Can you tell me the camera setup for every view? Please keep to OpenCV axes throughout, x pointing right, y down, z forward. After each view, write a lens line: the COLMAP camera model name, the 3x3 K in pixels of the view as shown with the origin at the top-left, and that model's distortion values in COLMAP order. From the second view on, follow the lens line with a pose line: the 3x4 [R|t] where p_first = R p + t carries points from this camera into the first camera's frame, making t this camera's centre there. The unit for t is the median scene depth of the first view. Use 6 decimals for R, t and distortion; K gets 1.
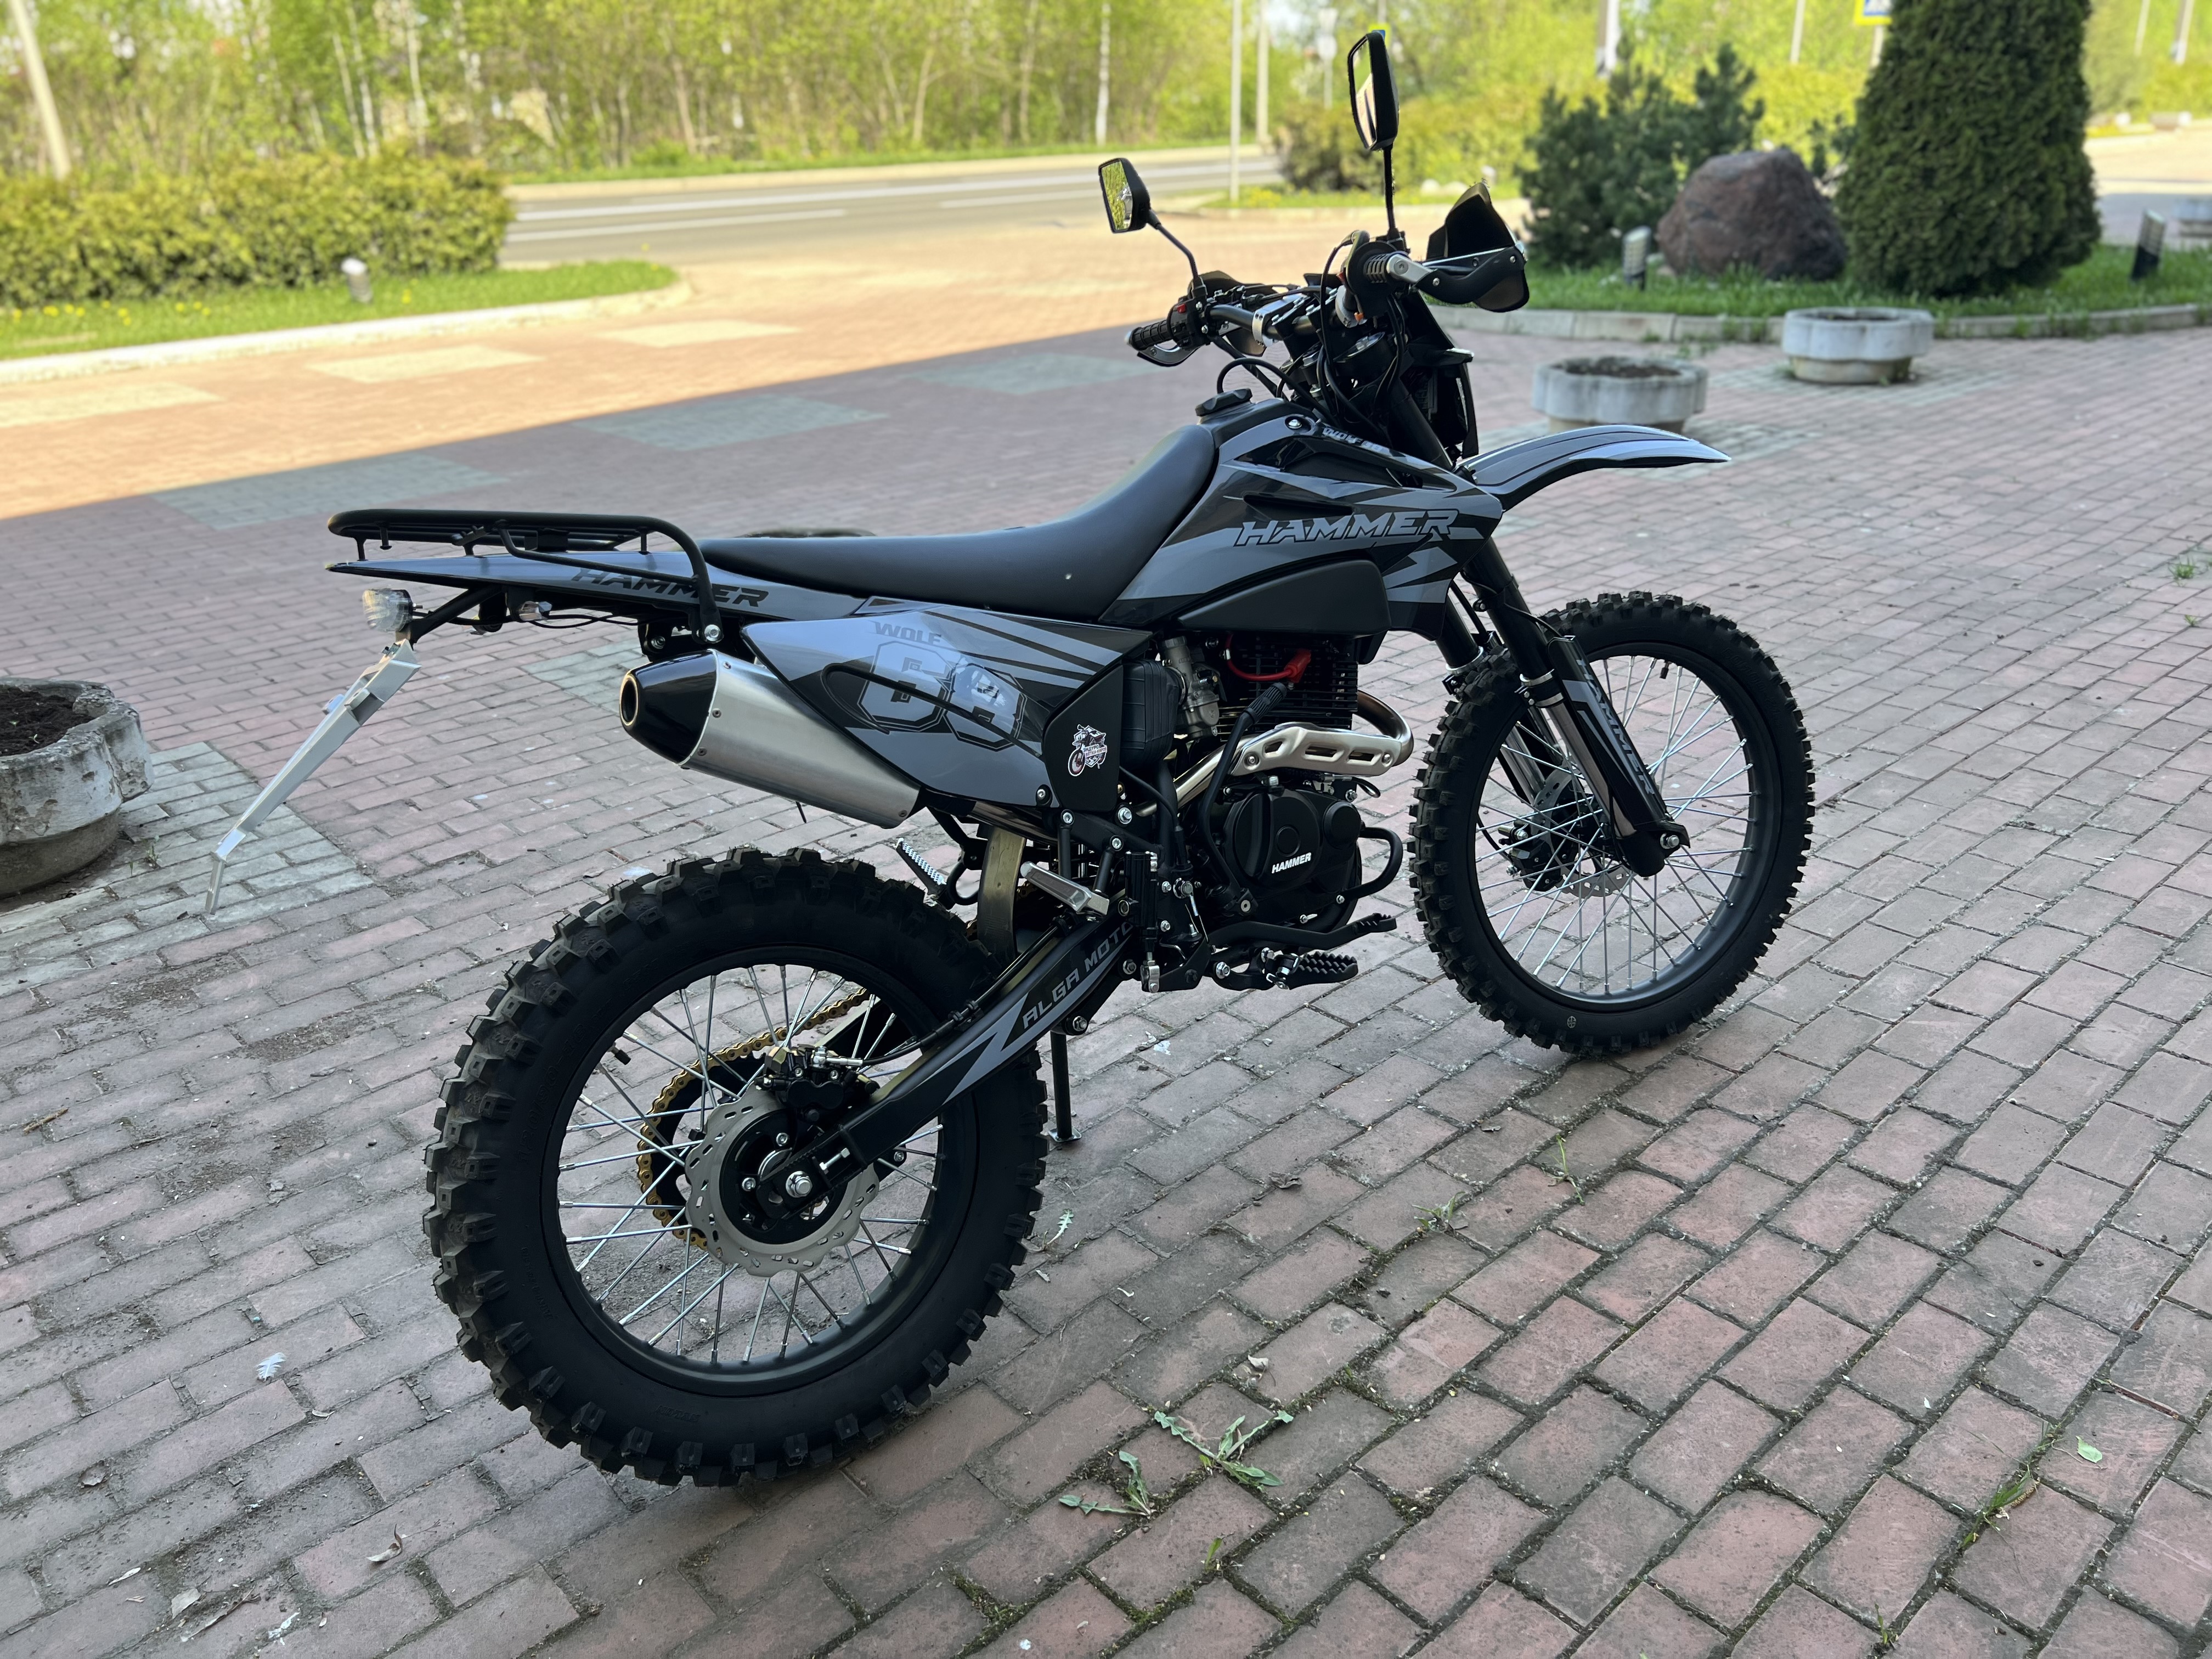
lens RADIAL K [[1671.6, 0, 1107.9], [0, 1671.6, 818.8], [0, 0, 1]] dist [0.053764, -0.051386]
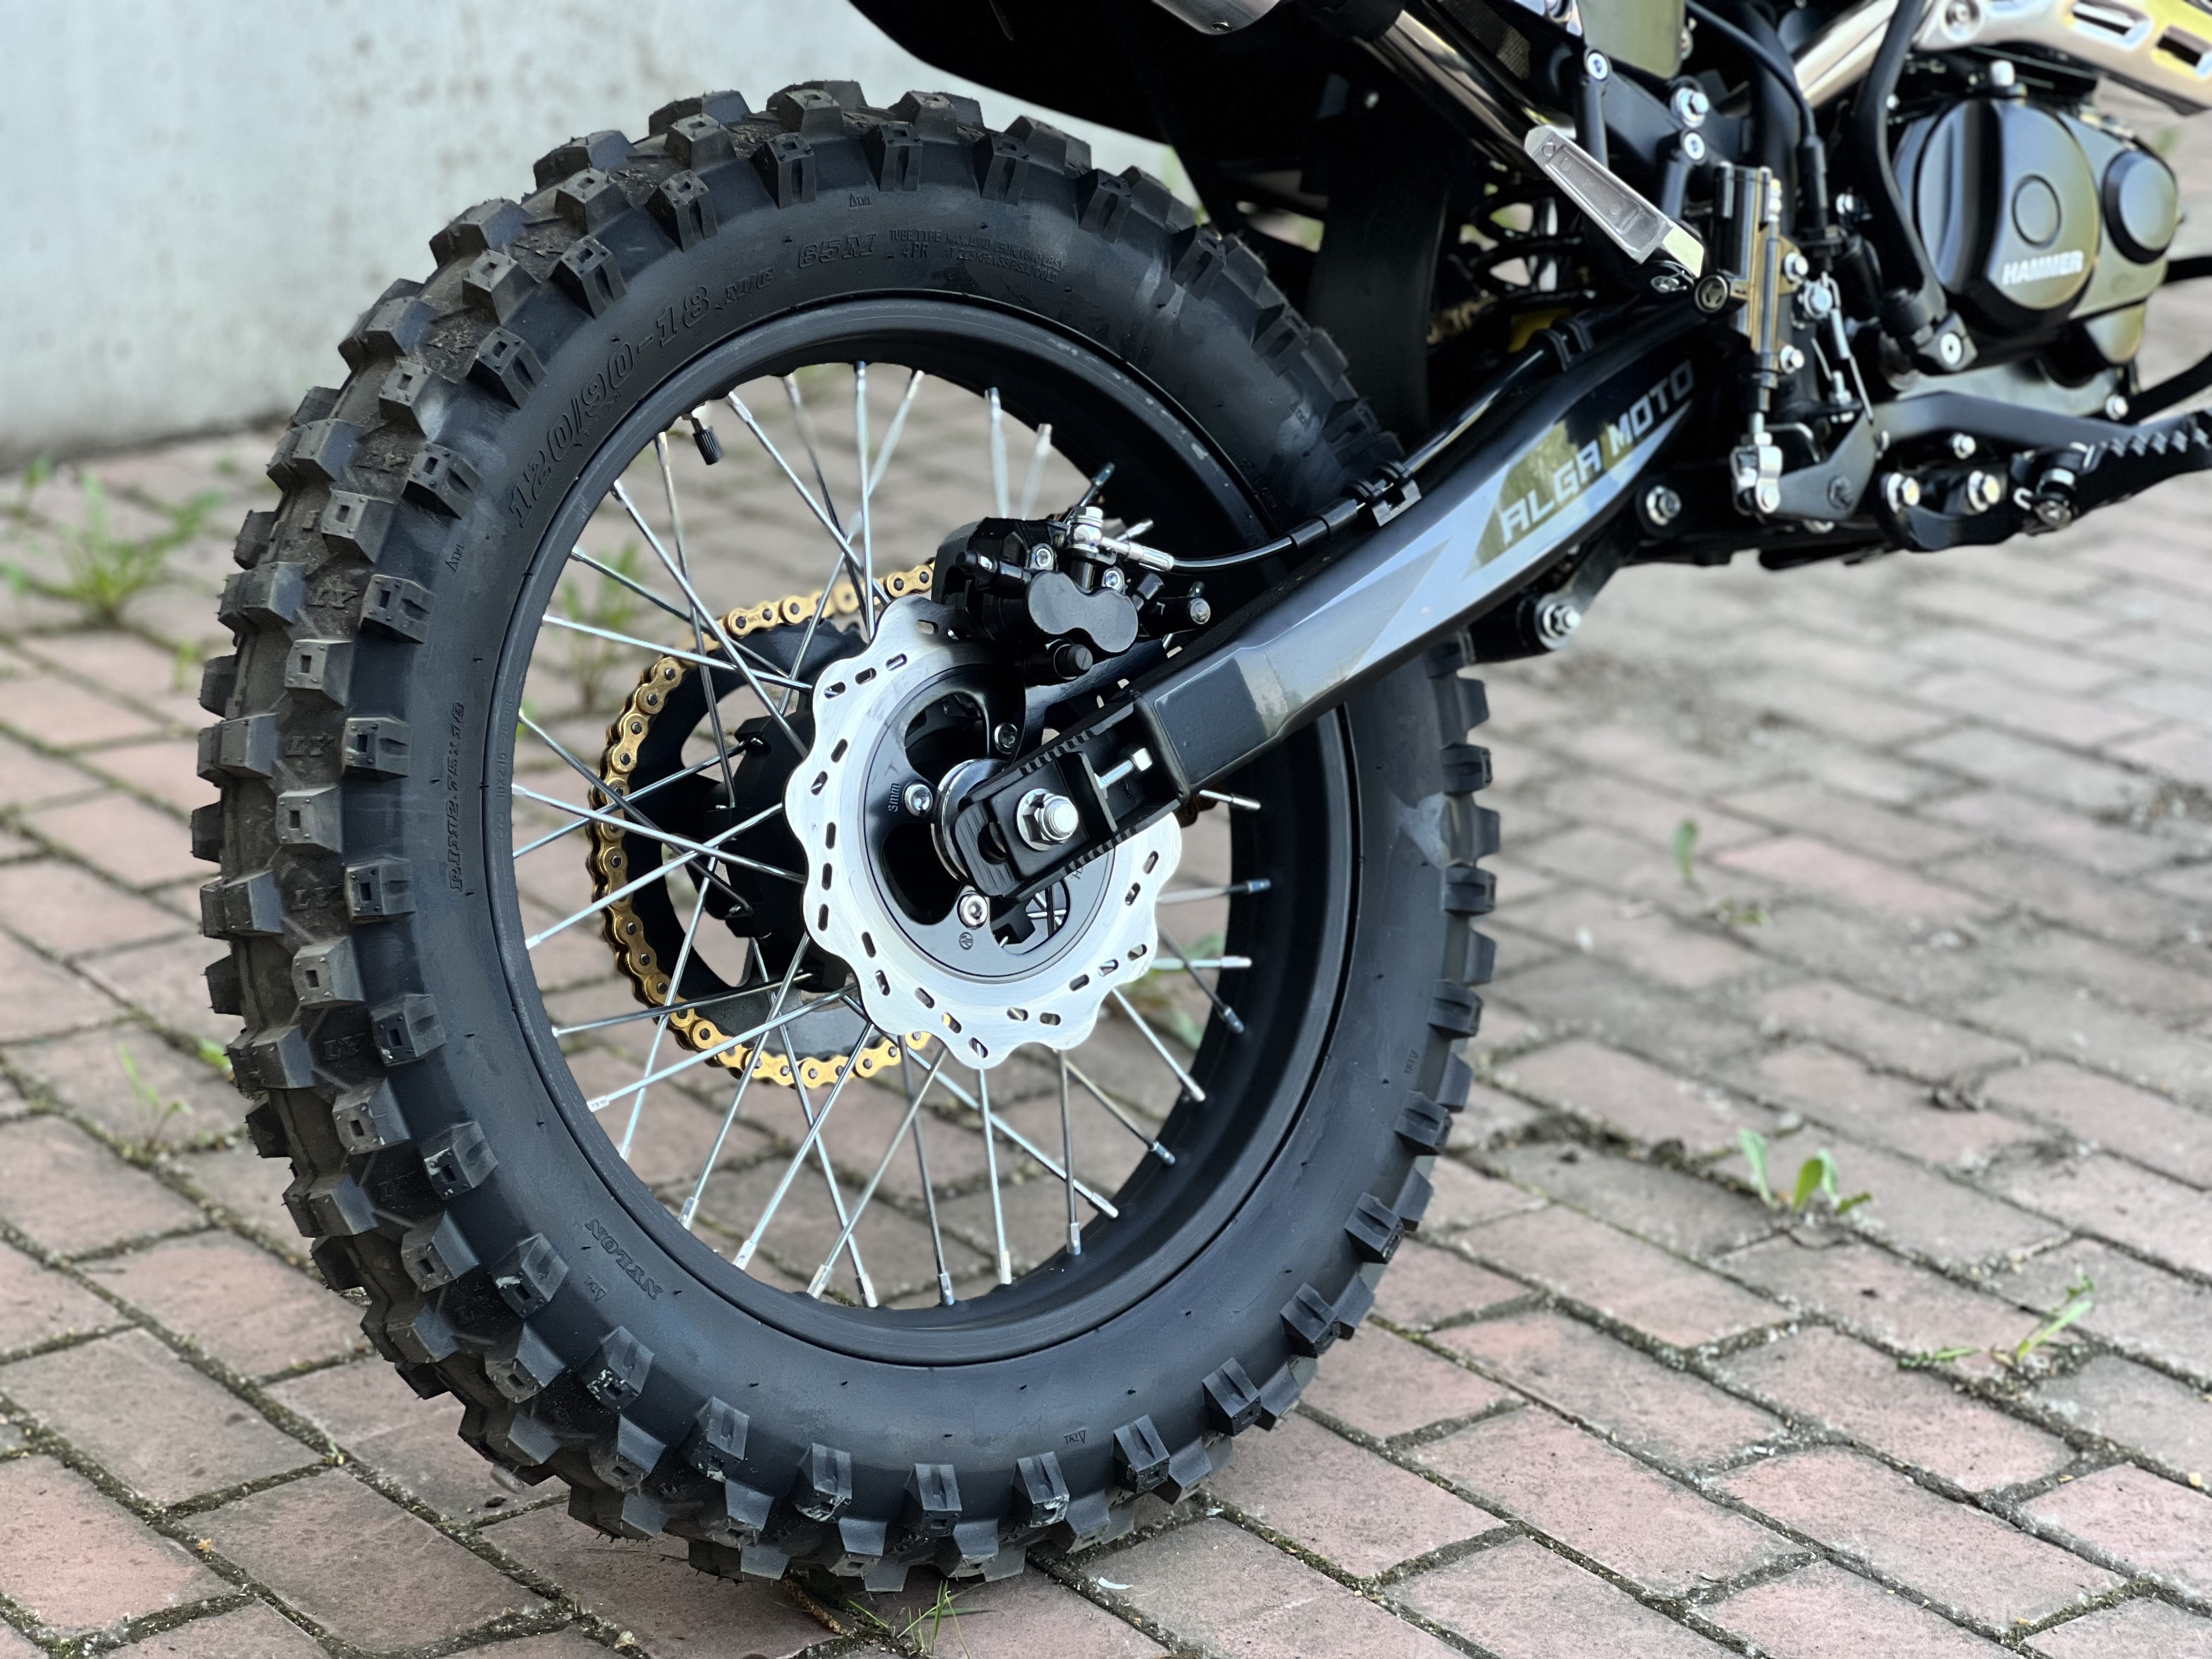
lens RADIAL K [[4949.0, 0, 1102.1], [0, 4949.0, 830.8], [0, 0, 1]] dist [0.222373, 0.000000]
pose [[-0.062210, 0.349388, -0.934911, 1.459661], [-0.409904, 0.845134, 0.343113, -0.209975], [0.910005, 0.404569, 0.090640, 0.759420]]
